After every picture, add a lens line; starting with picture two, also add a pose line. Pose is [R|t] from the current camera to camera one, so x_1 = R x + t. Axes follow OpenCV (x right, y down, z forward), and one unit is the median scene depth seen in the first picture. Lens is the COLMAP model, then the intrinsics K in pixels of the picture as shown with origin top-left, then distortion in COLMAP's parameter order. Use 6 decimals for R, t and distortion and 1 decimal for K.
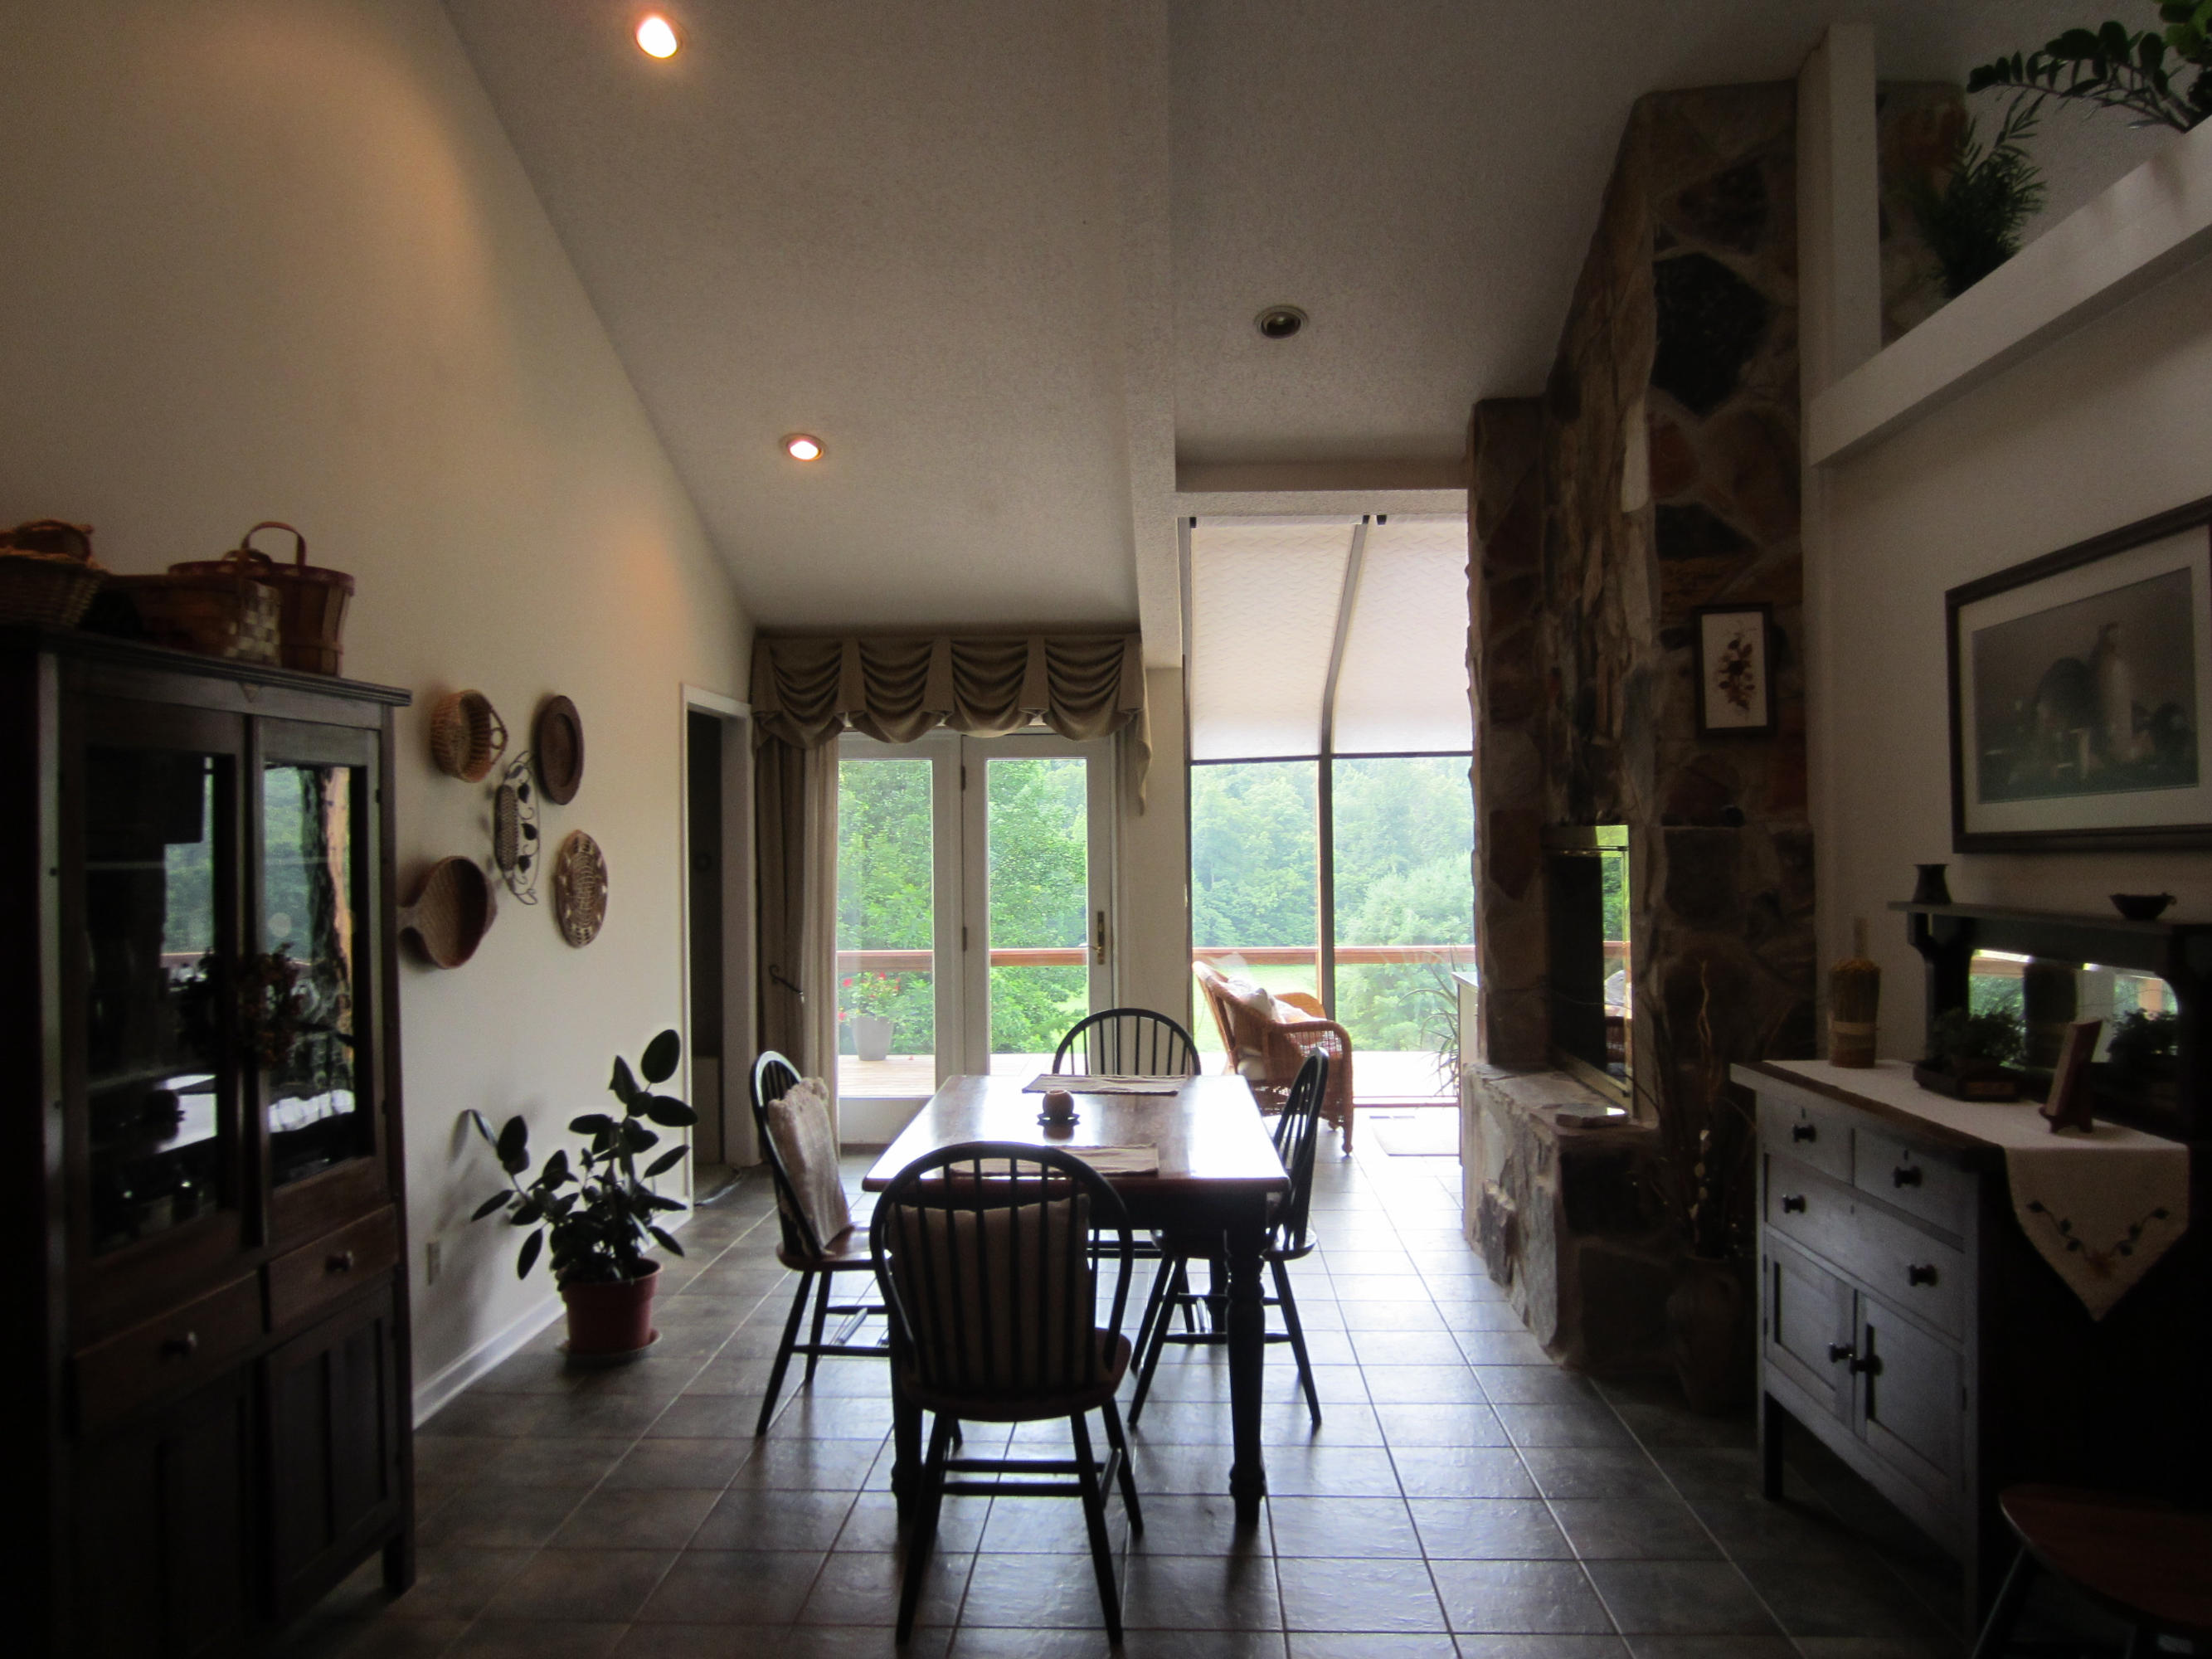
lens RADIAL K [[1586.0, 0, 1148.3], [0, 1586.0, 822.5], [0, 0, 1]] dist [-0.024460, 0.006624]
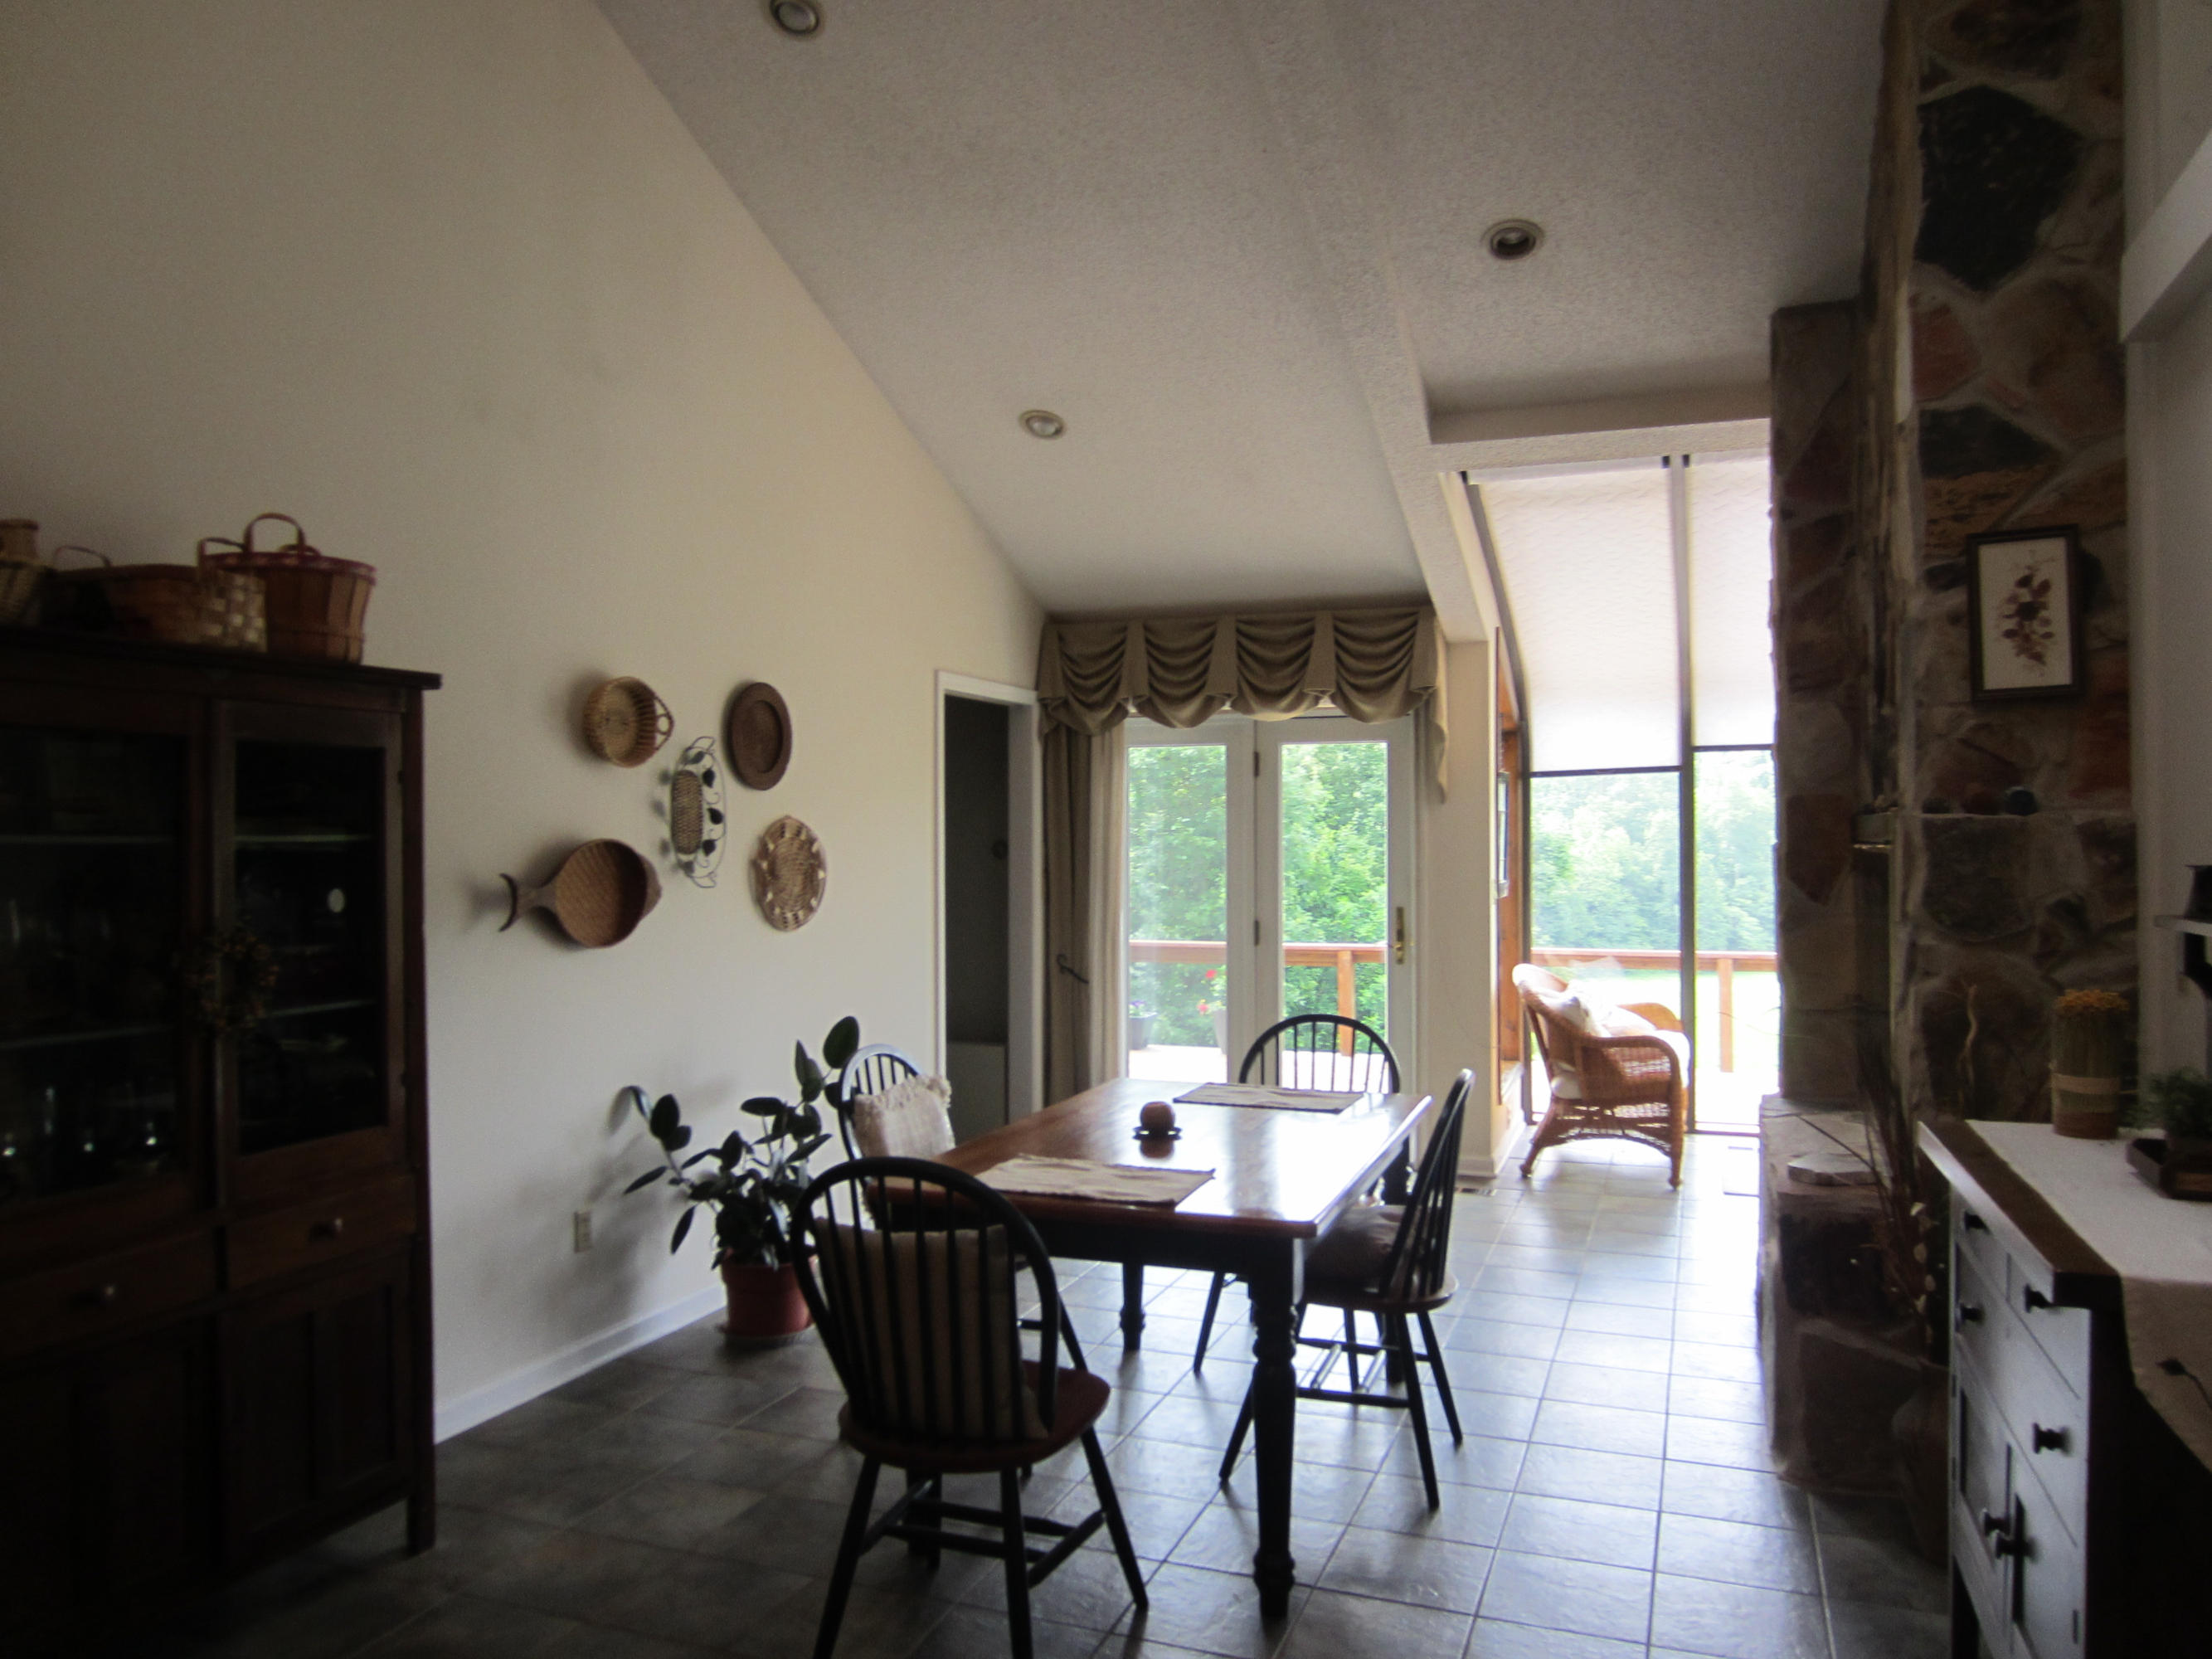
lens RADIAL K [[1586.0, 0, 1148.3], [0, 1586.0, 822.5], [0, 0, 1]] dist [-0.024460, 0.006624]
pose [[0.948002, 0.004569, -0.318231, 0.192290], [-0.003026, 0.999981, 0.005342, 0.003363], [0.318249, -0.004101, 0.947998, 0.115408]]
